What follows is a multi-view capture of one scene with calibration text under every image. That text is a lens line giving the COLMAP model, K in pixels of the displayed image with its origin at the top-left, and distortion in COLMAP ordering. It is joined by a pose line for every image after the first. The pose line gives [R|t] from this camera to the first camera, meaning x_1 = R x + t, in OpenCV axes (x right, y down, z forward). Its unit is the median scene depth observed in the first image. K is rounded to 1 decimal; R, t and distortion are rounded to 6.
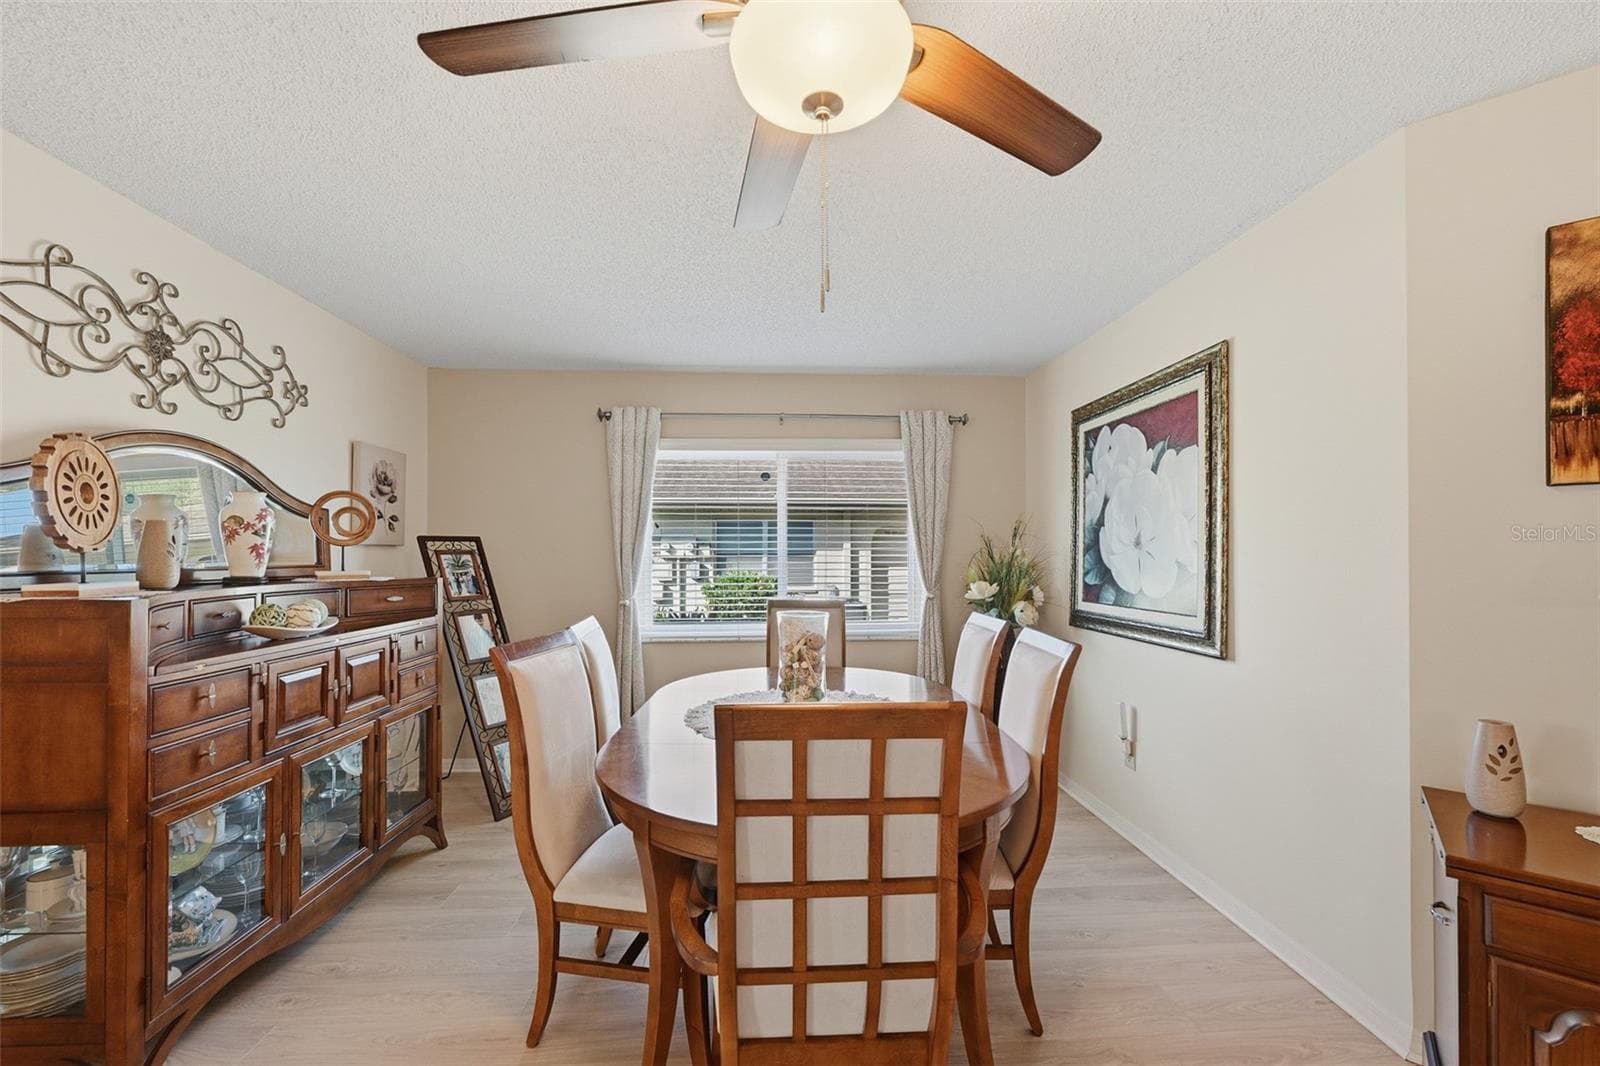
lens RADIAL K [[636.8, 0, 802.3], [0, 636.8, 545.7], [0, 0, 1]] dist [-0.000988, -0.000136]
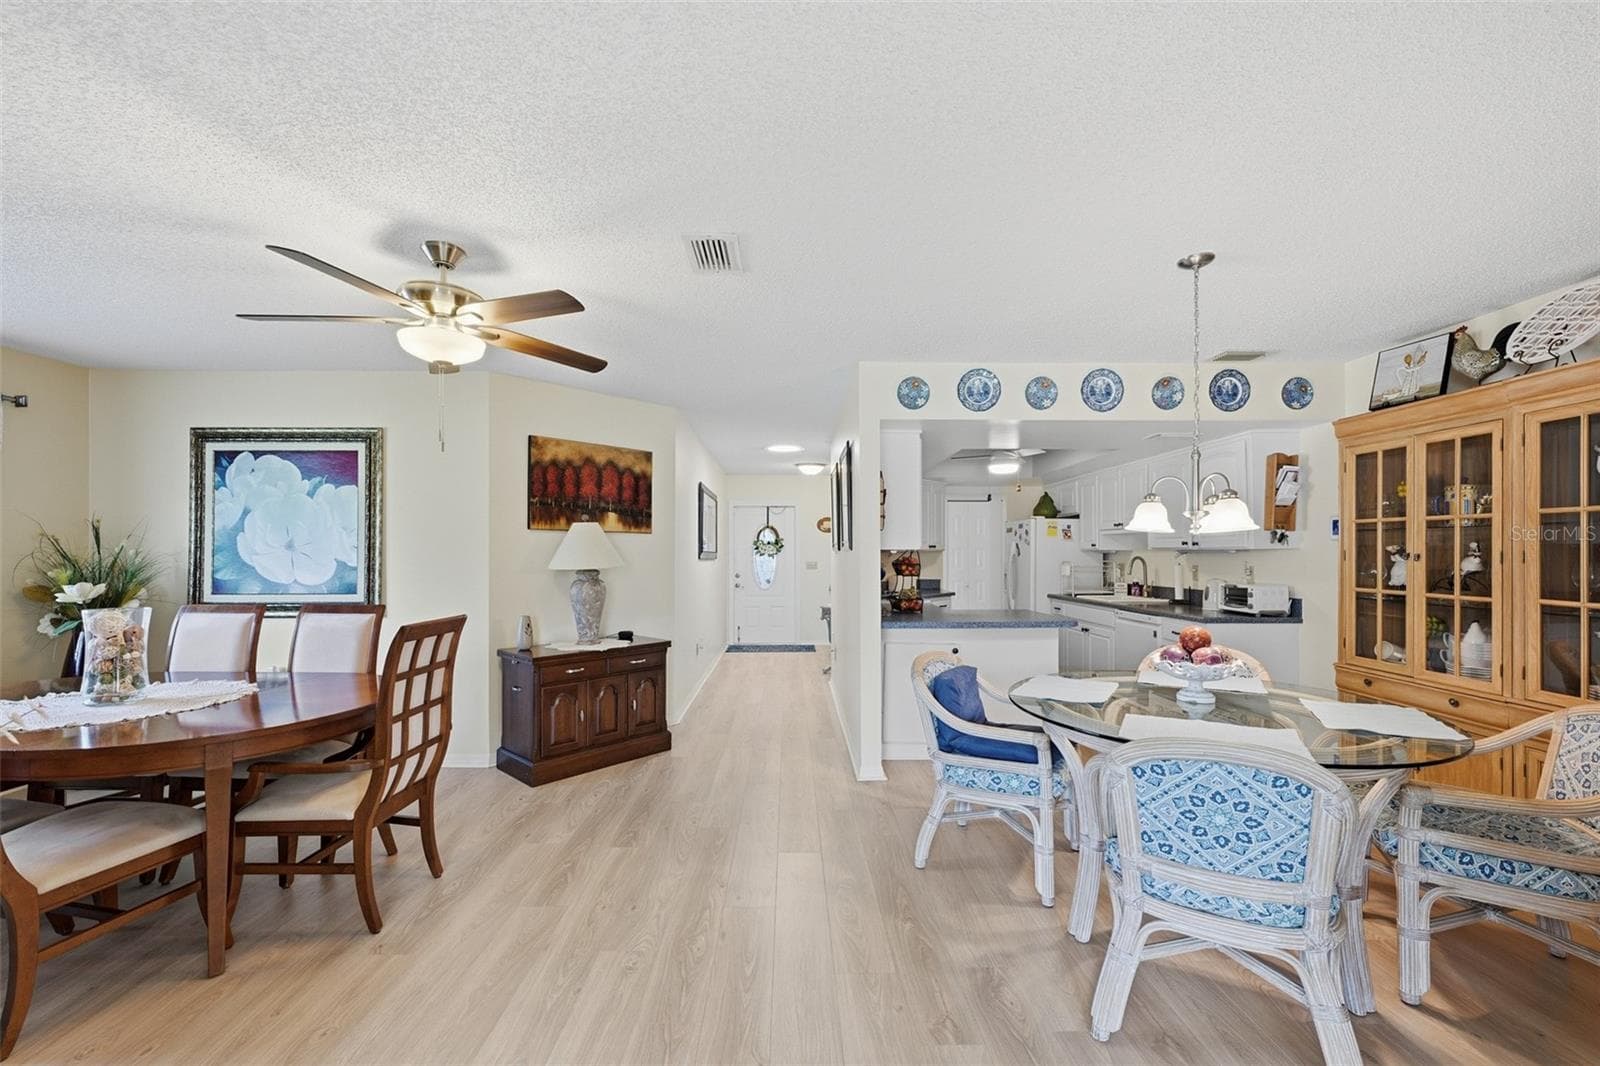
lens RADIAL K [[636.8, 0, 800.3], [0, 636.8, 546.5], [0, 0, 1]] dist [-0.000988, -0.000136]
pose [[0.040783, 0.007317, 0.999141, -0.852521], [-0.009568, 0.999930, -0.006933, -0.005249], [-0.999122, -0.009277, 0.040850, -0.161674]]
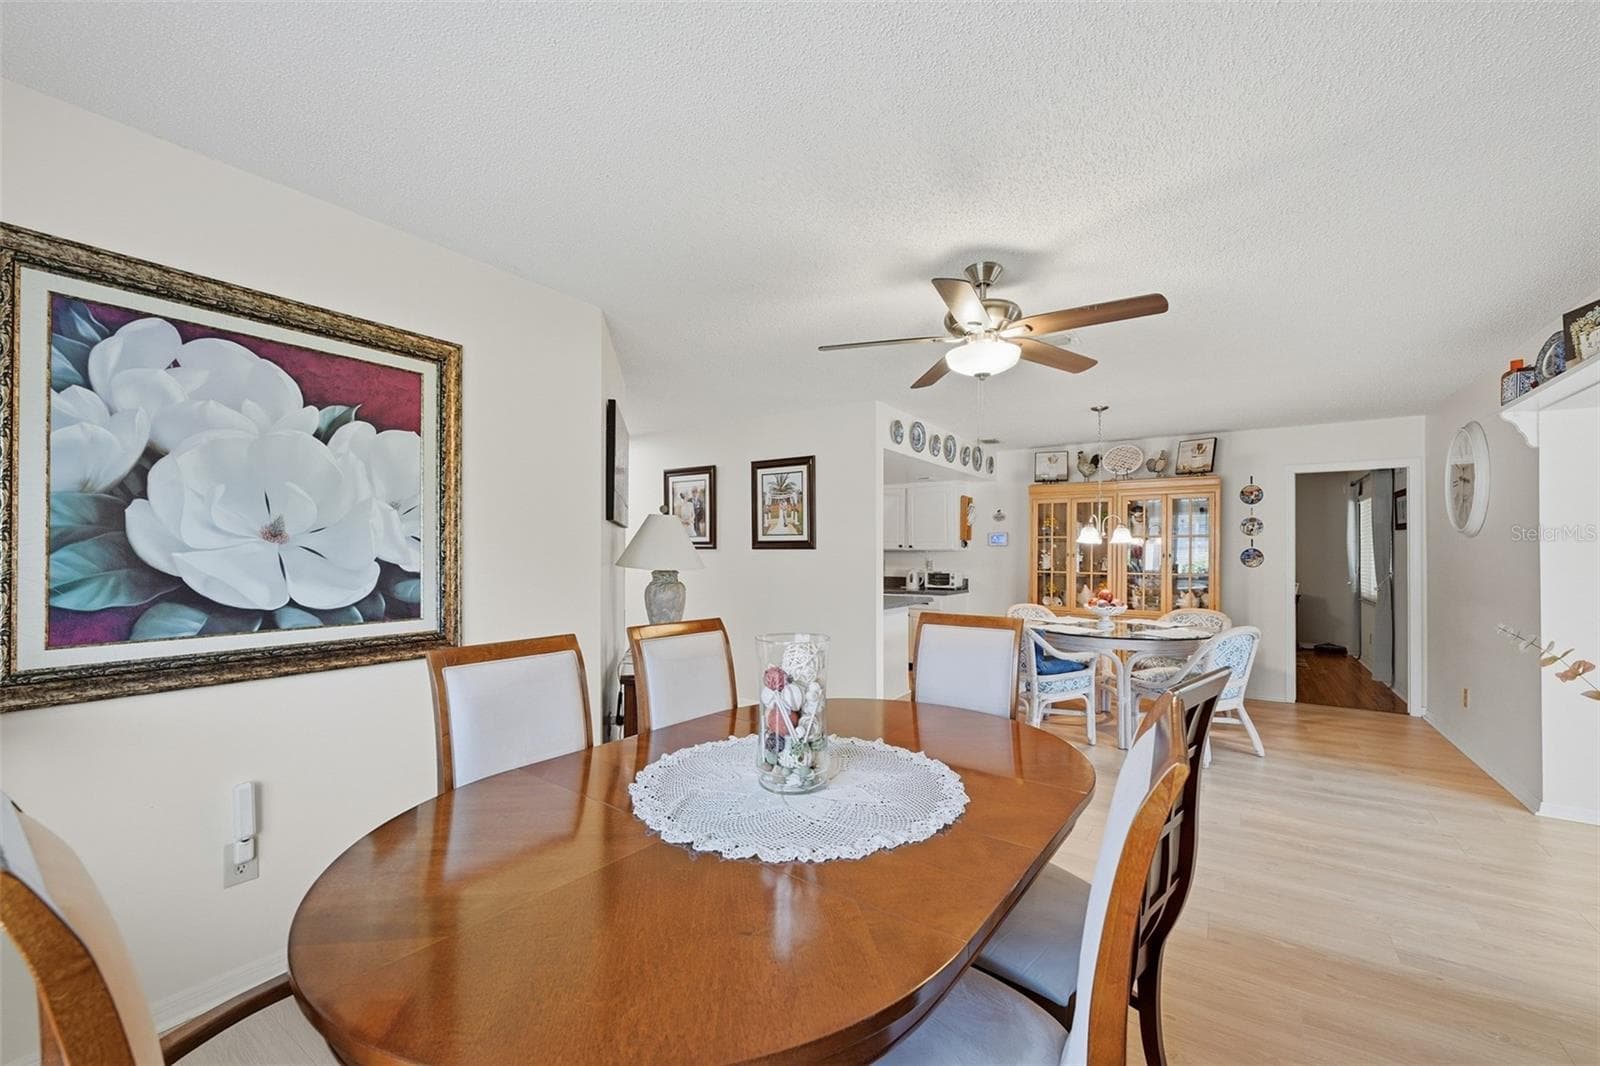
lens RADIAL K [[636.8, 0, 799.2], [0, 636.8, 543.2], [0, 0, 1]] dist [-0.000988, -0.000136]
pose [[-0.790664, -0.000031, 0.612250, -0.359298], [-0.015168, 0.999694, -0.019537, 0.011237], [-0.612062, -0.024733, -0.790423, 1.283290]]
